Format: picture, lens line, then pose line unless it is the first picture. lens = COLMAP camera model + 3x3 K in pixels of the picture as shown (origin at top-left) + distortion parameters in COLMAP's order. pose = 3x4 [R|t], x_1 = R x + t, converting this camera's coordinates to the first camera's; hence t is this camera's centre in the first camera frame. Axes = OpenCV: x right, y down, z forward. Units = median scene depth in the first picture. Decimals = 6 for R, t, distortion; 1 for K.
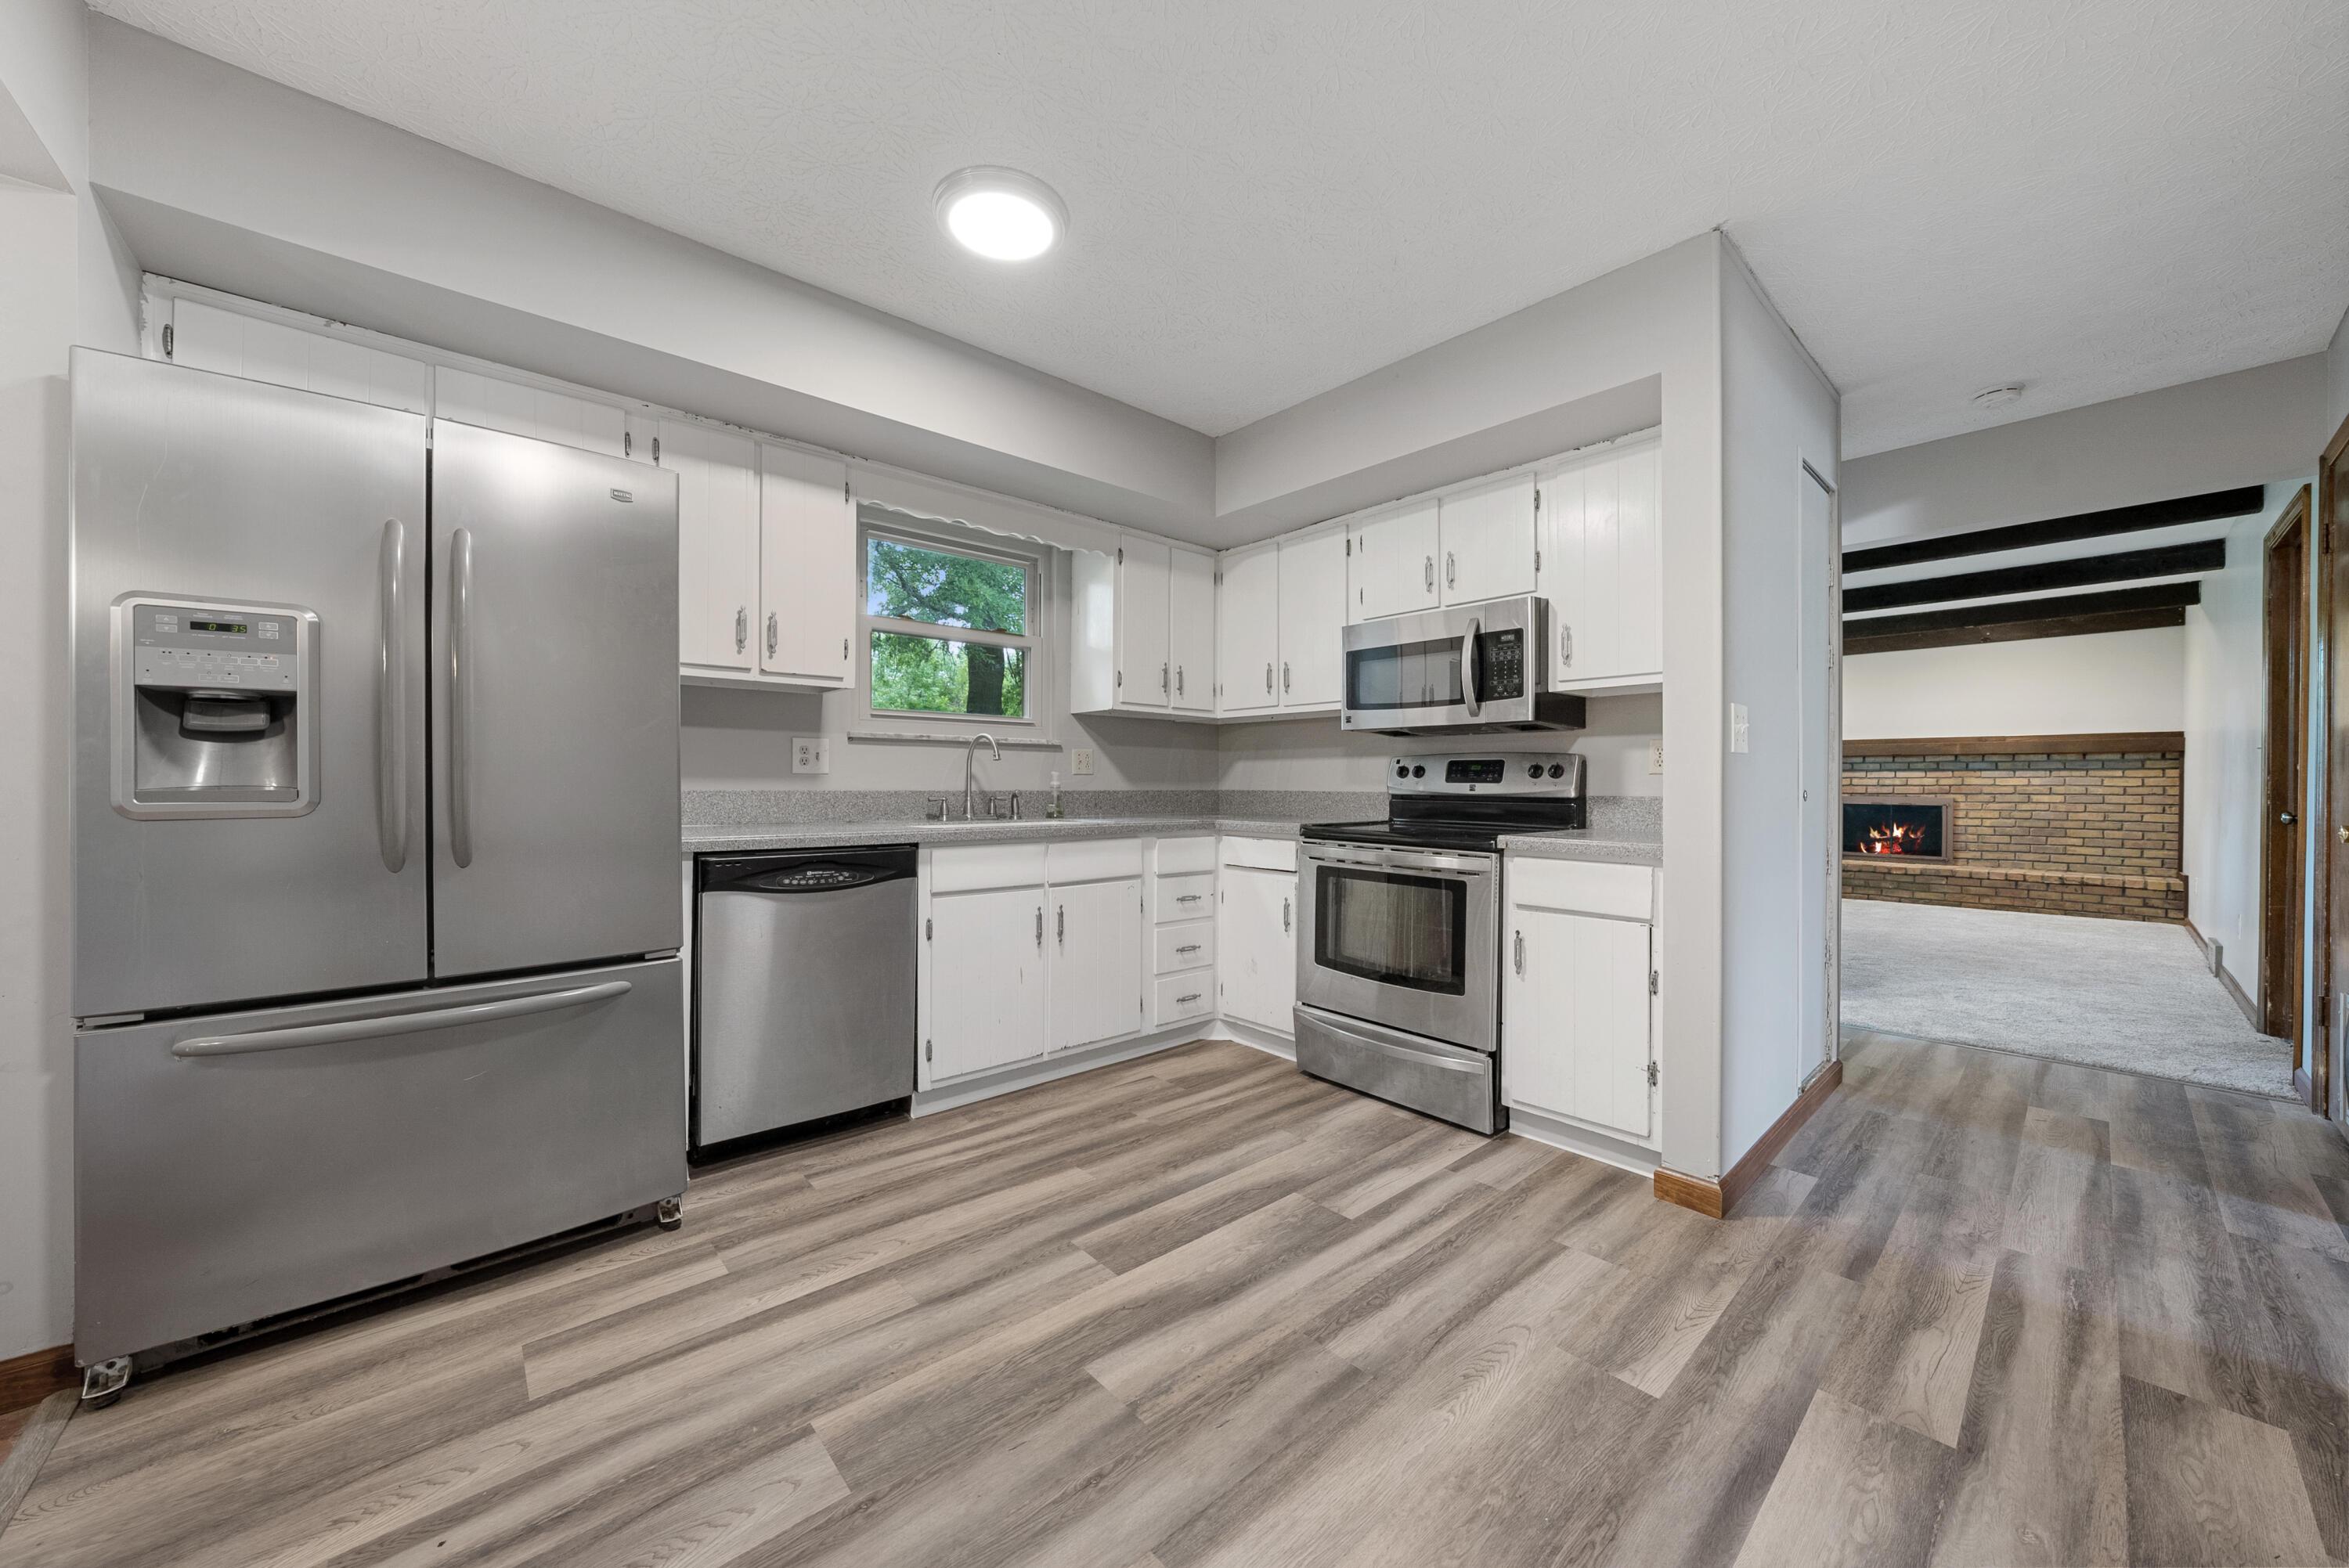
lens RADIAL K [[869.0, 0, 1171.2], [0, 869.0, 781.4], [0, 0, 1]] dist [-0.003782, 0.000040]
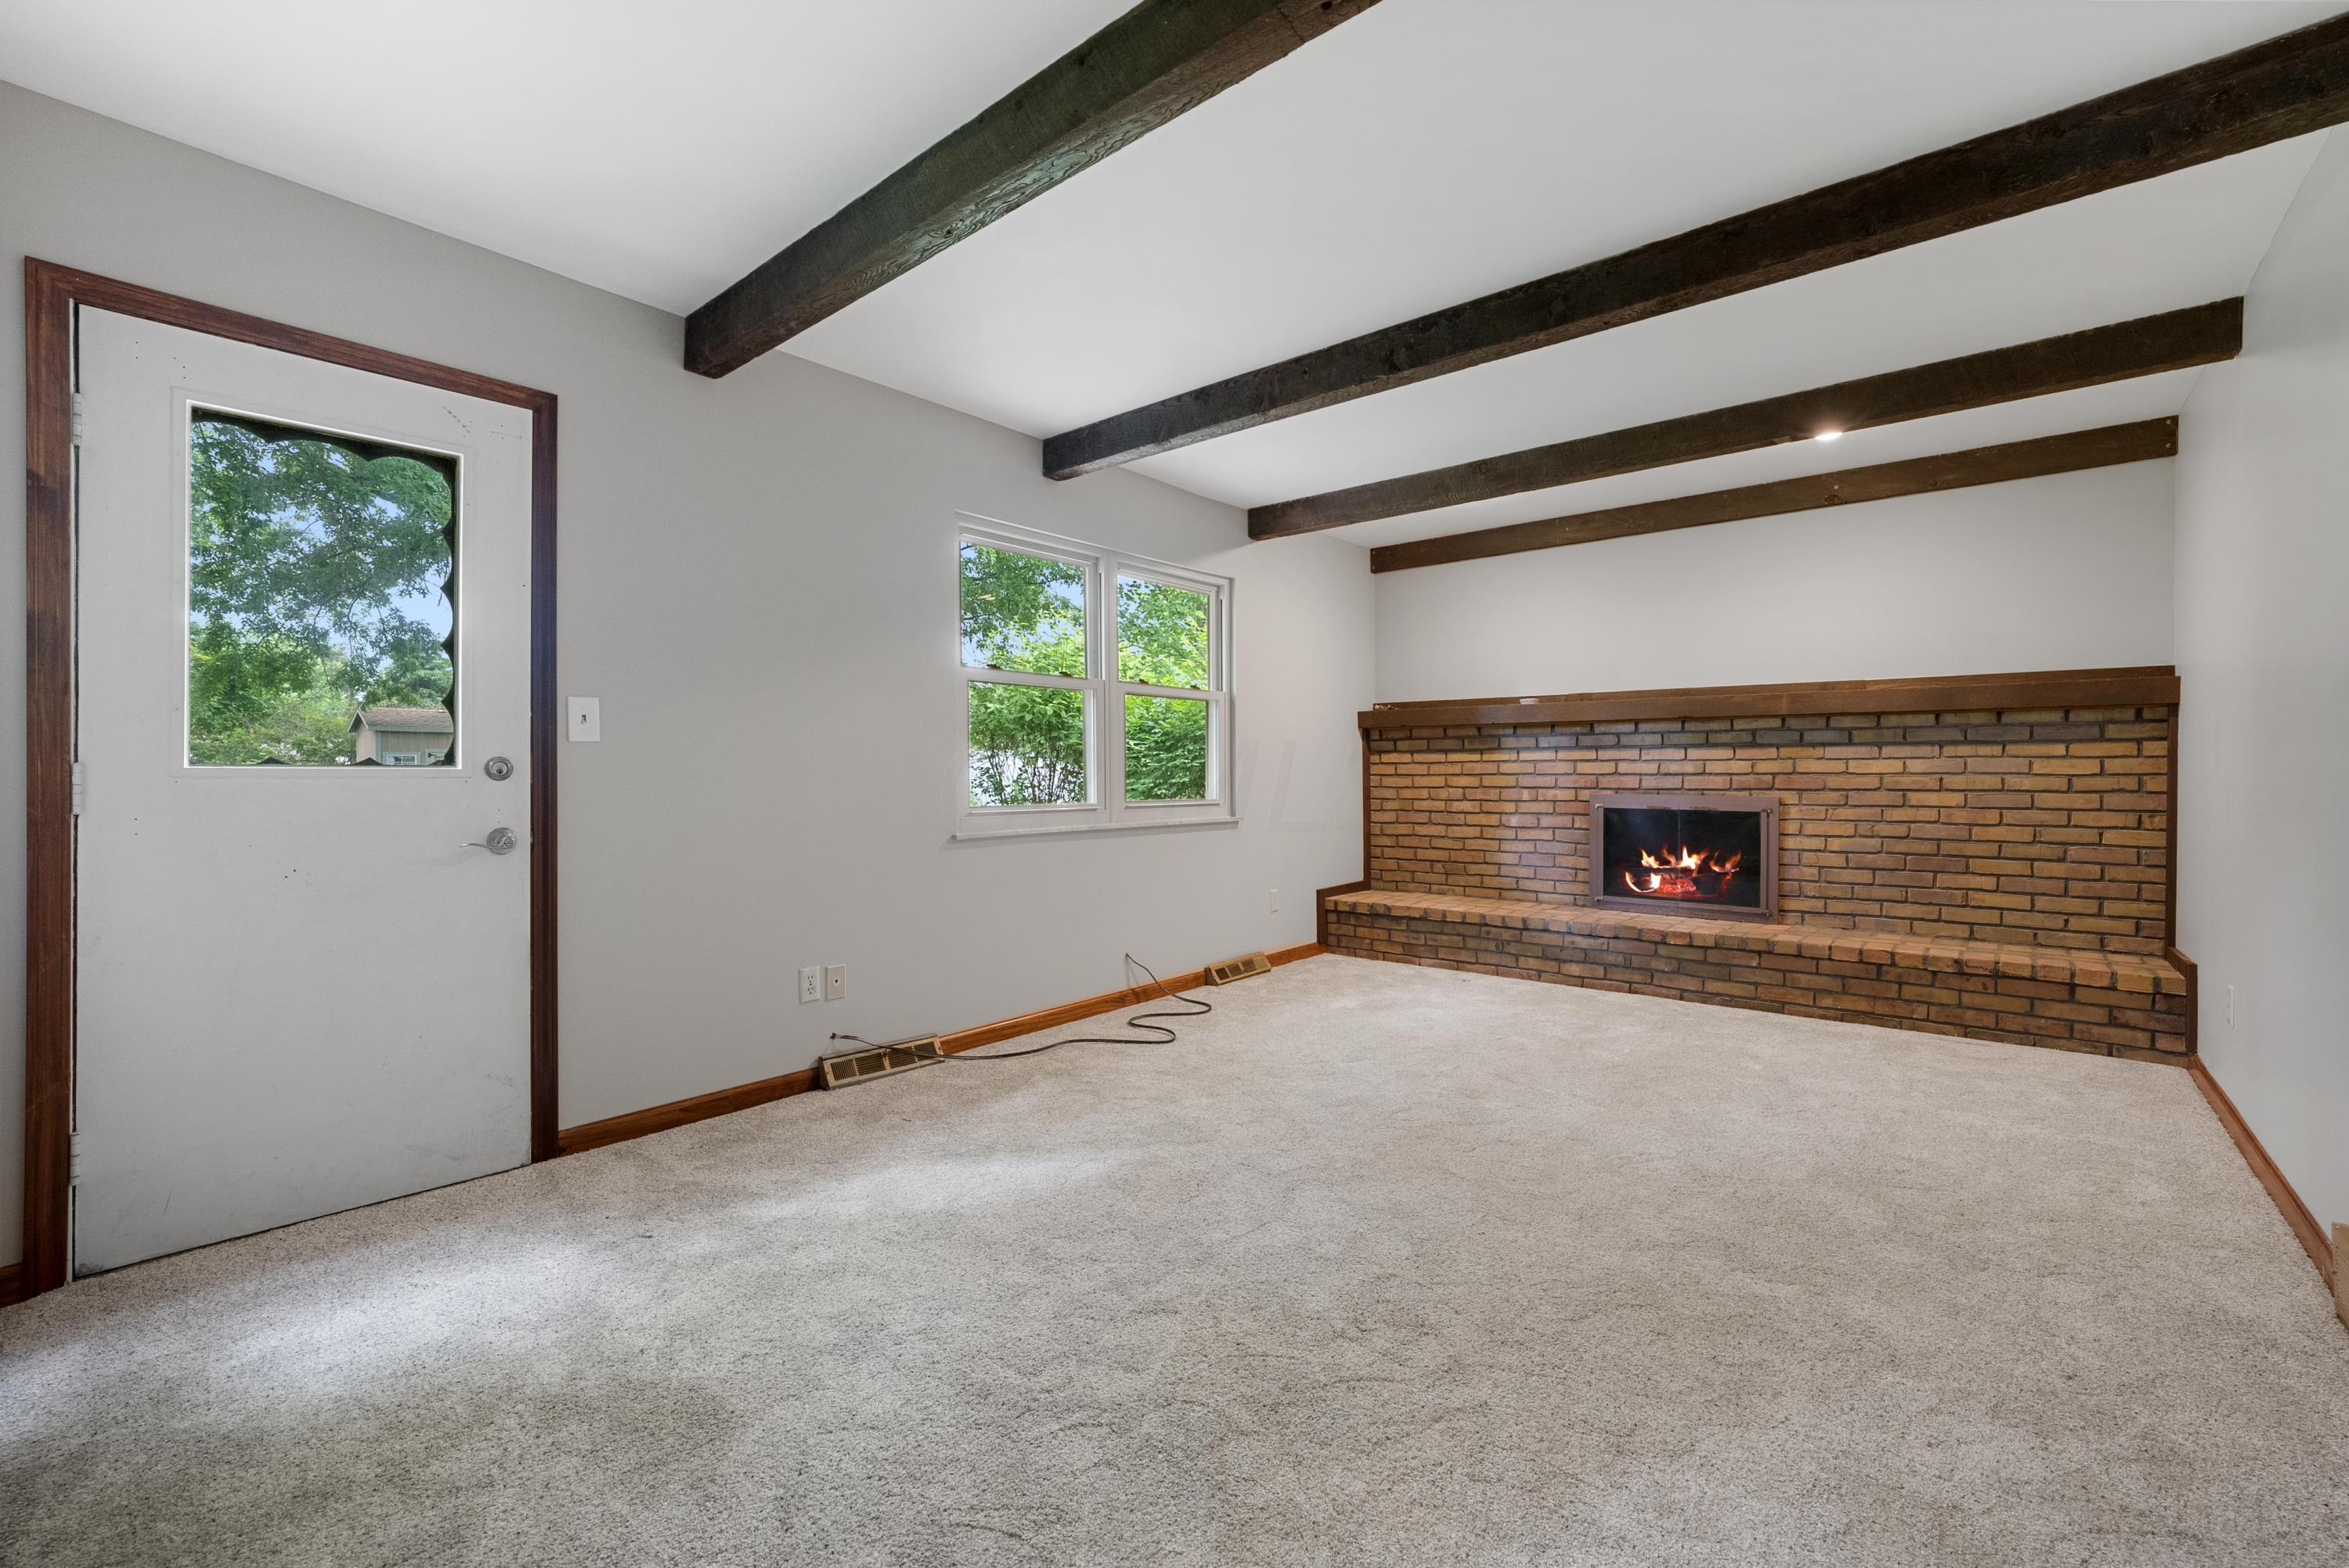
lens RADIAL K [[1002.3, 0, 1181.0], [0, 1002.3, 769.0], [0, 0, 1]] dist [-0.003550, -0.000960]
pose [[0.991808, 0.001117, 0.127731, 0.512084], [-0.000578, 0.999991, -0.004256, 0.004931], [-0.127735, 0.004147, 0.991800, 0.487037]]
